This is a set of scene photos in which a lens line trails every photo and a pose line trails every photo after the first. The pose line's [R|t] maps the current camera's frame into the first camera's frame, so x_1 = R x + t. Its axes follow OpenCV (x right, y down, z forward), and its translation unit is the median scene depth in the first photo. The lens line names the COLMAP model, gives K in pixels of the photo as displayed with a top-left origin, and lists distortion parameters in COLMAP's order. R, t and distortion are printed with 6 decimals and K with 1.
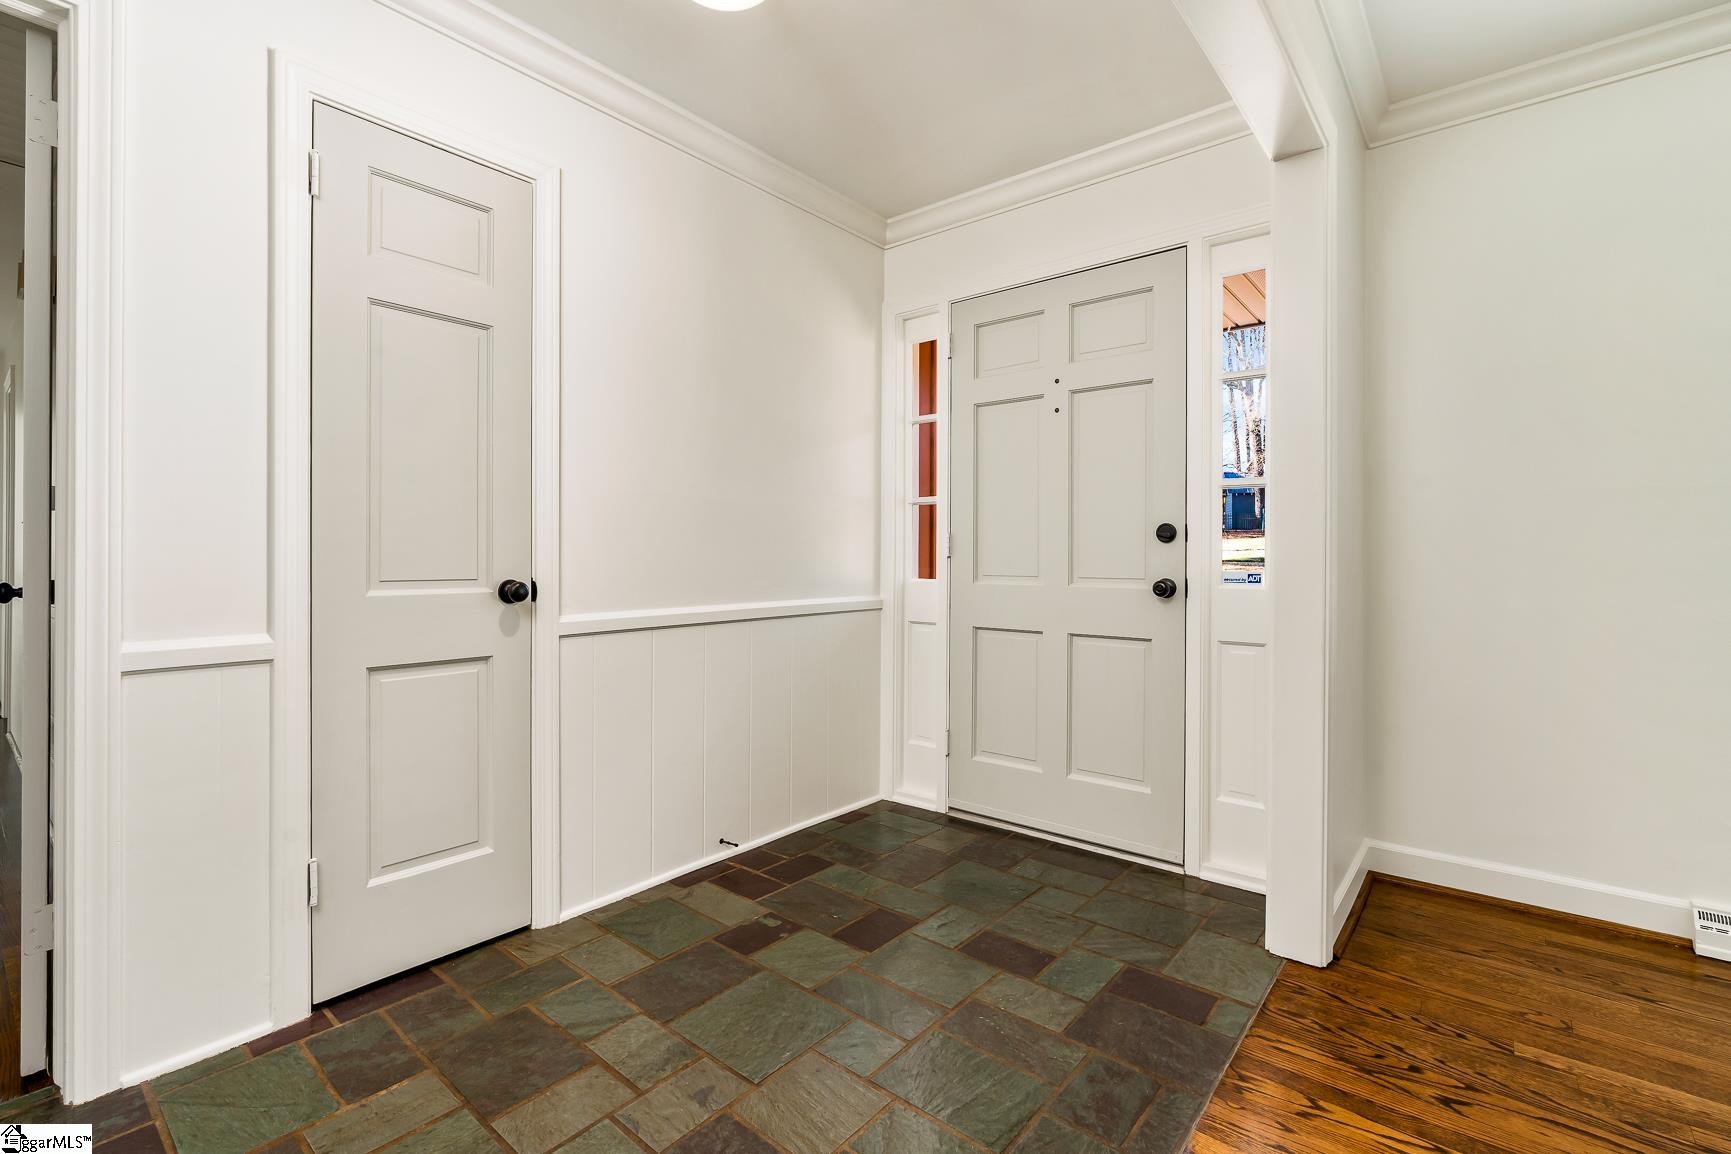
lens RADIAL K [[781.8, 0, 865.5], [0, 781.8, 577.0], [0, 0, 1]] dist [-0.001388, 0.000083]
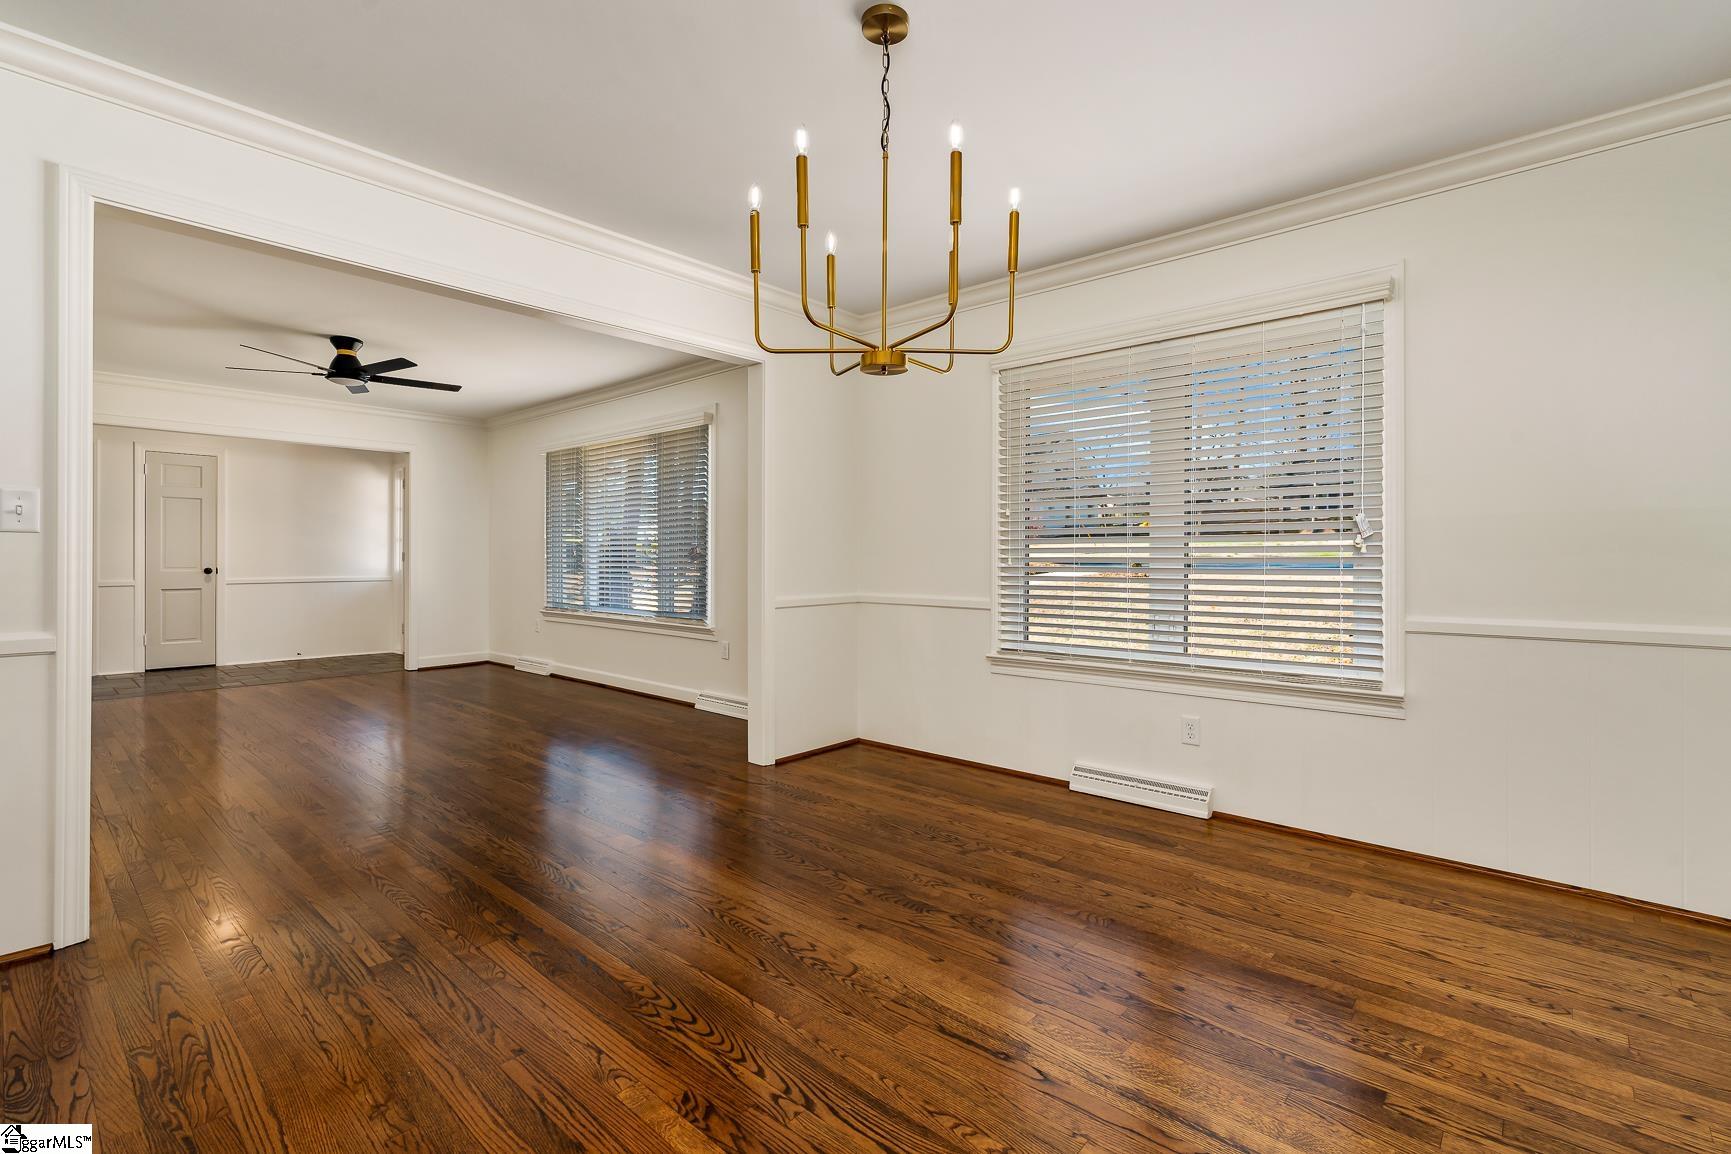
lens RADIAL K [[755.3, 0, 867.2], [0, 755.3, 553.9], [0, 0, 1]] dist [-0.000921, -0.000005]
pose [[0.999587, -0.006805, -0.027934, 2.634348], [0.006560, 0.999939, -0.008832, -0.008549], [0.027992, 0.008645, 0.999571, -2.357833]]
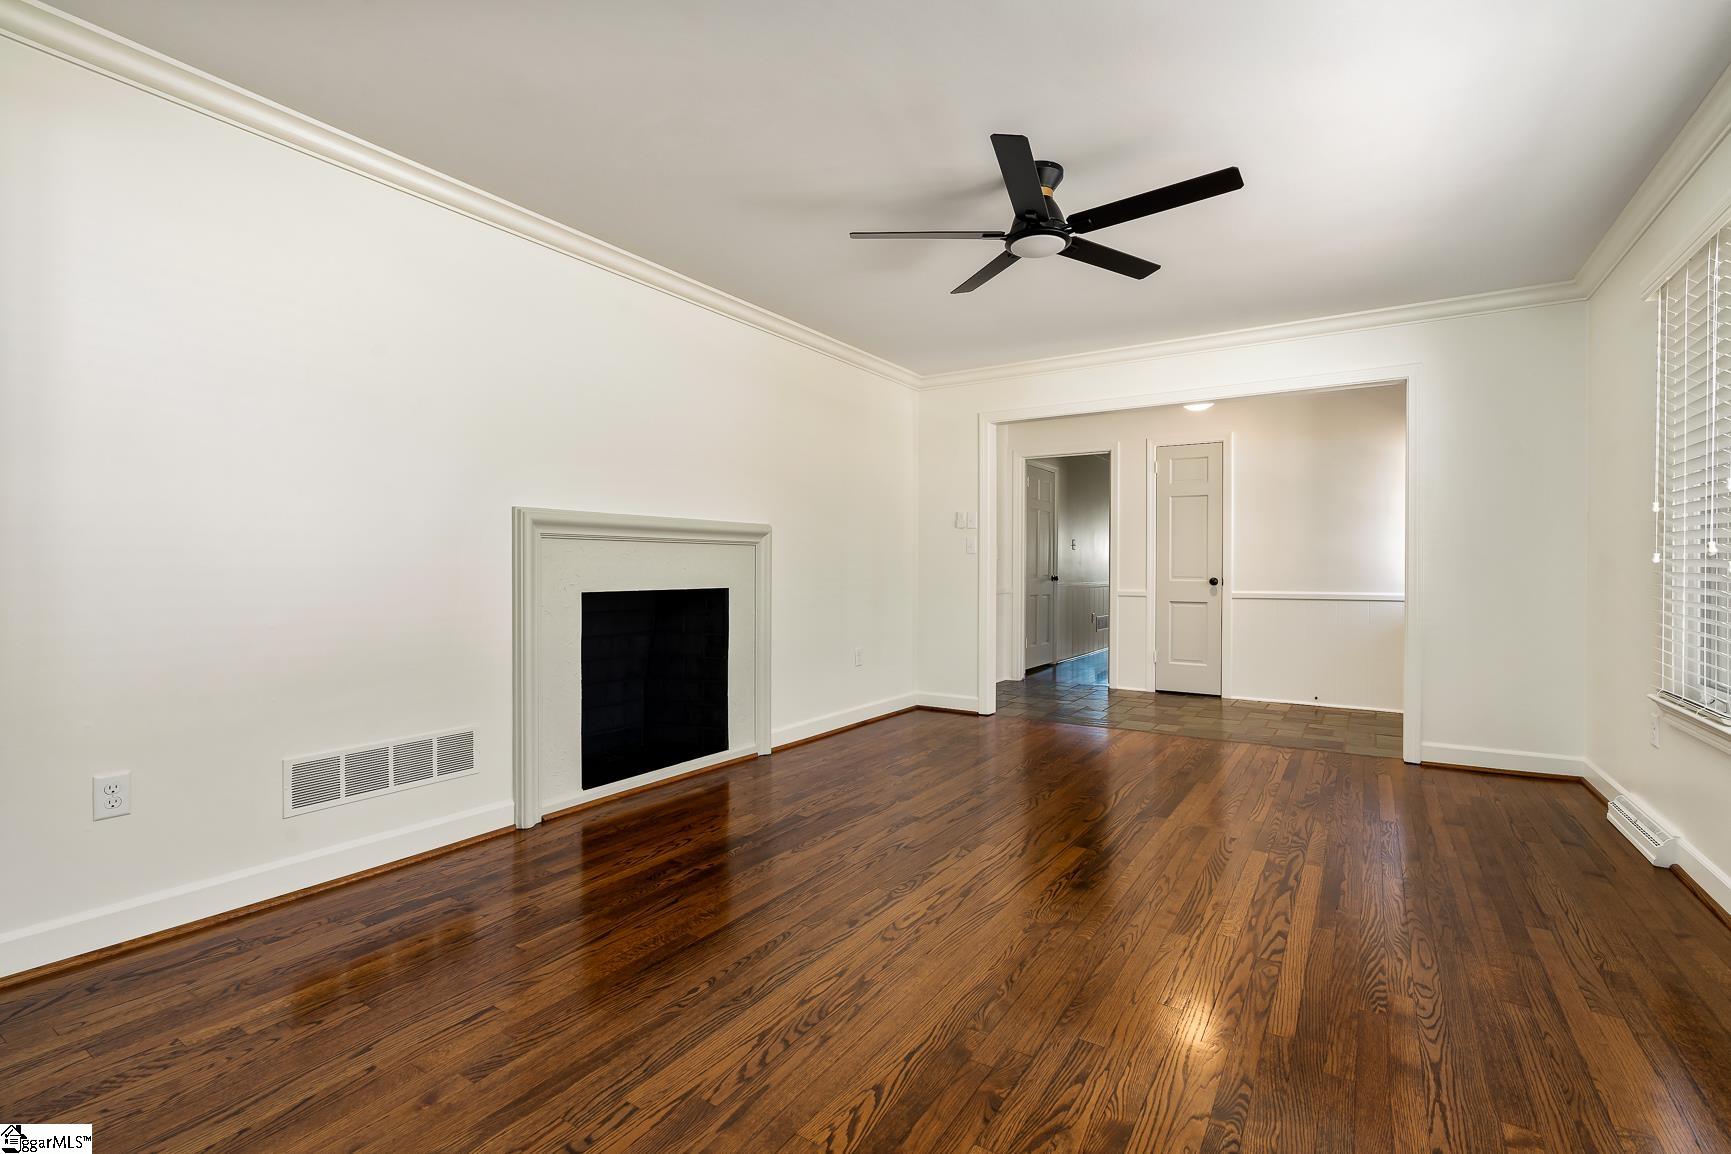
lens RADIAL K [[781.8, 0, 865.5], [0, 781.8, 577.0], [0, 0, 1]] dist [-0.001388, 0.000083]
pose [[0.121378, 0.005950, -0.992589, 2.307846], [-0.003765, 0.999978, 0.005534, -0.009414], [0.992599, 0.003066, 0.121398, -0.678991]]
